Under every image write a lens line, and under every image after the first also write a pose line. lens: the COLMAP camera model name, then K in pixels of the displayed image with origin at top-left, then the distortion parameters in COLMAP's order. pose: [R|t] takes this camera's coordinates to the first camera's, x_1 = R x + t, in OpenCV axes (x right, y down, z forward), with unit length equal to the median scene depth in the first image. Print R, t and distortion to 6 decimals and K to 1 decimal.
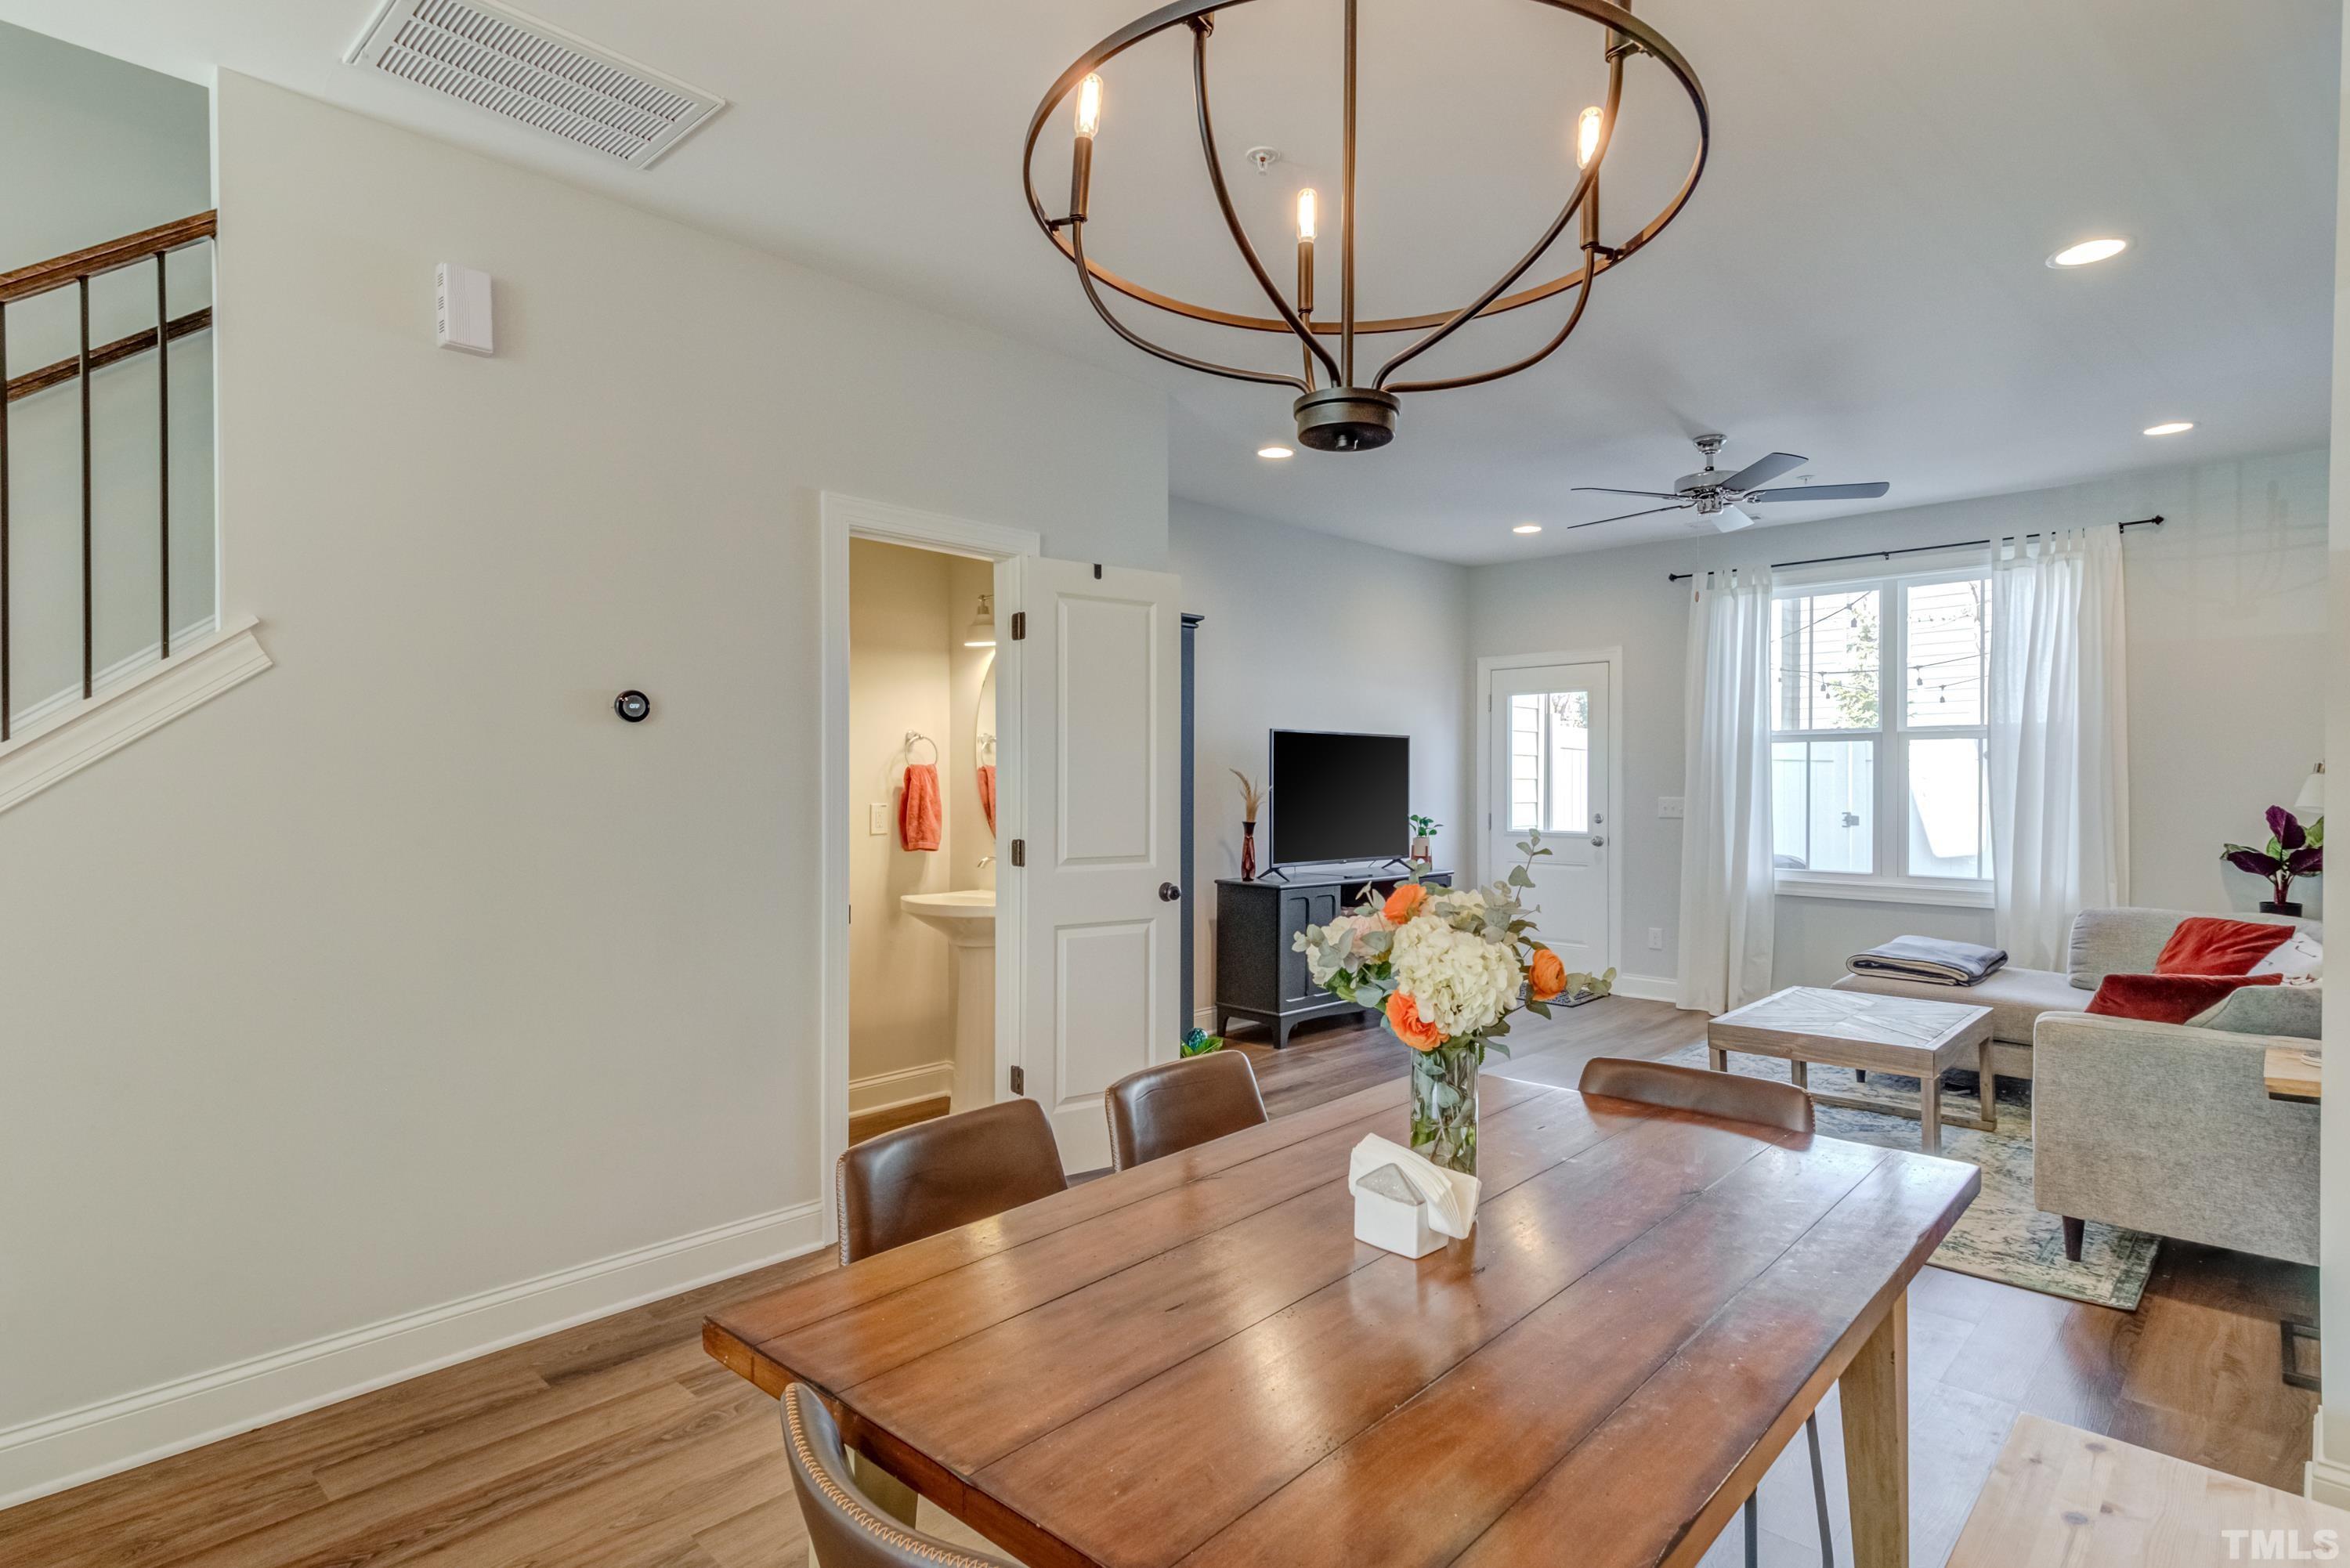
lens RADIAL K [[1209.3, 0, 1202.3], [0, 1209.3, 786.9], [0, 0, 1]] dist [0.030602, -0.009730]
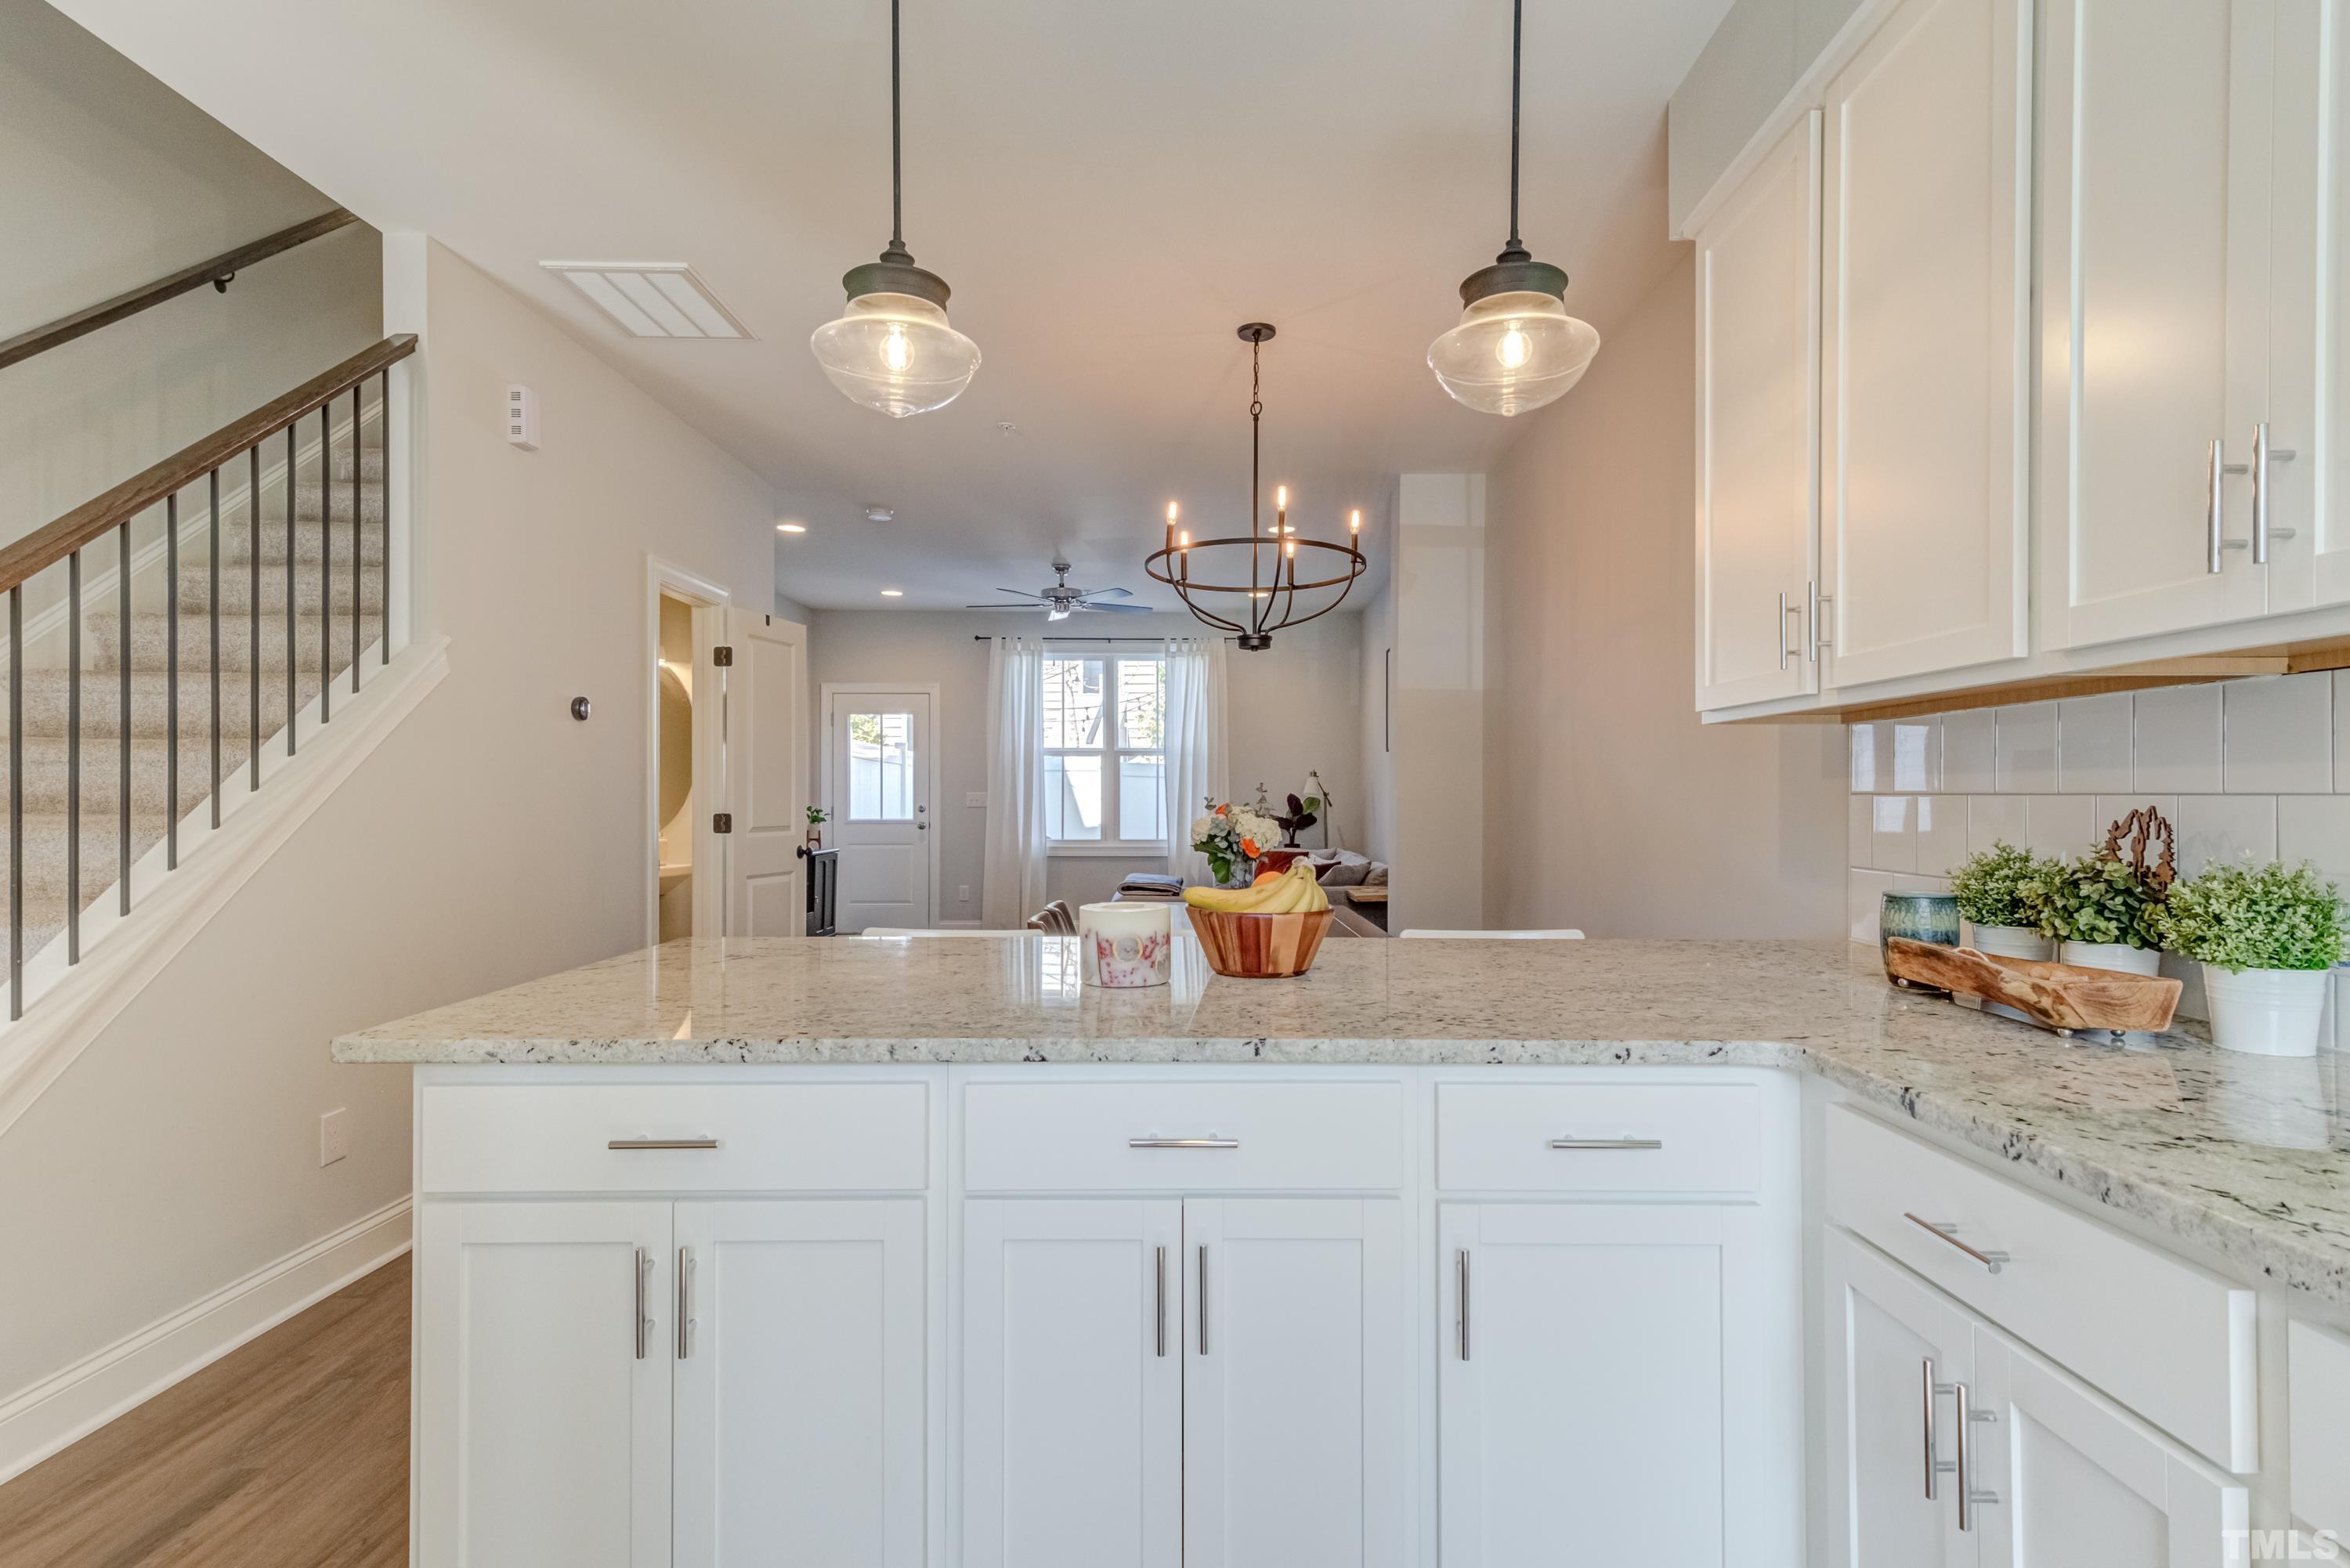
lens RADIAL K [[1158.2, 0, 1218.6], [0, 1158.2, 801.7], [0, 0, 1]] dist [0.005476, 0.000049]
pose [[0.721436, -0.006093, 0.692454, -0.406083], [0.004467, 0.999981, 0.004145, 0.017289], [-0.692467, 0.000103, 0.721450, -0.204220]]
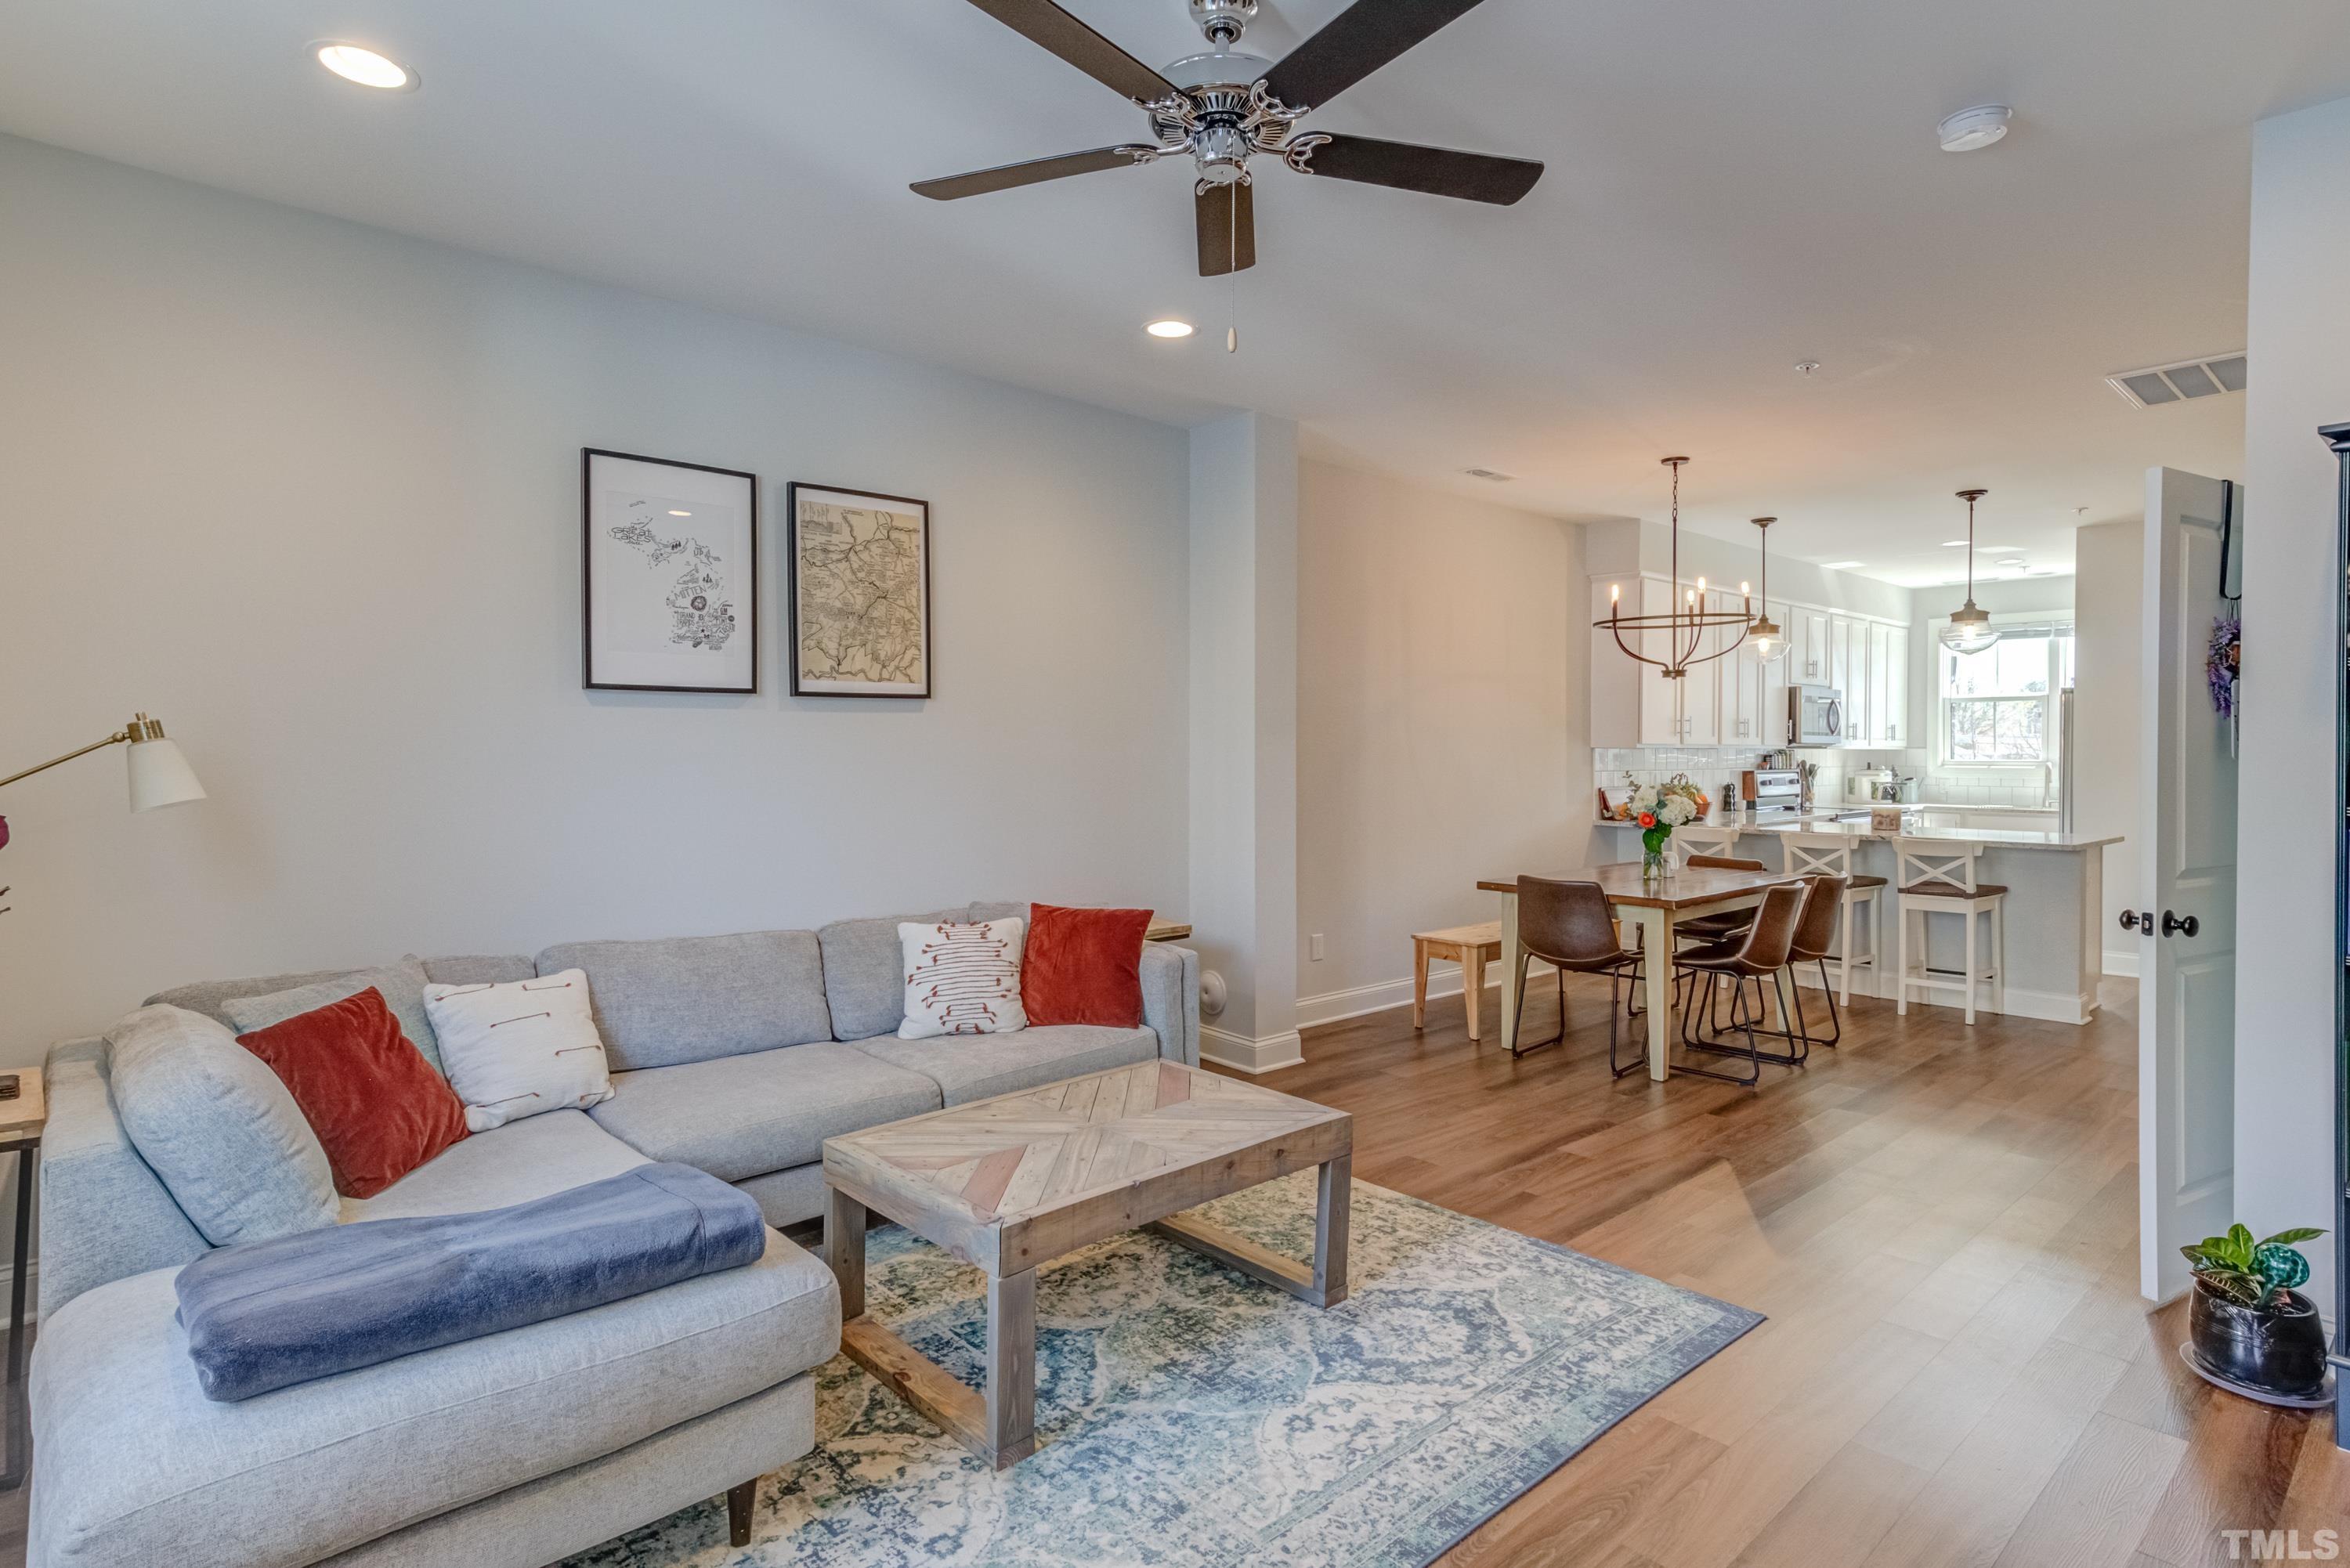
lens RADIAL K [[1209.3, 0, 1192.5], [0, 1209.3, 759.8], [0, 0, 1]] dist [0.030602, -0.009730]
pose [[-0.995882, -0.008251, 0.090280, 0.314831], [-0.006909, 0.999861, 0.015159, -0.010222], [-0.090392, 0.014473, -0.995801, 1.186825]]
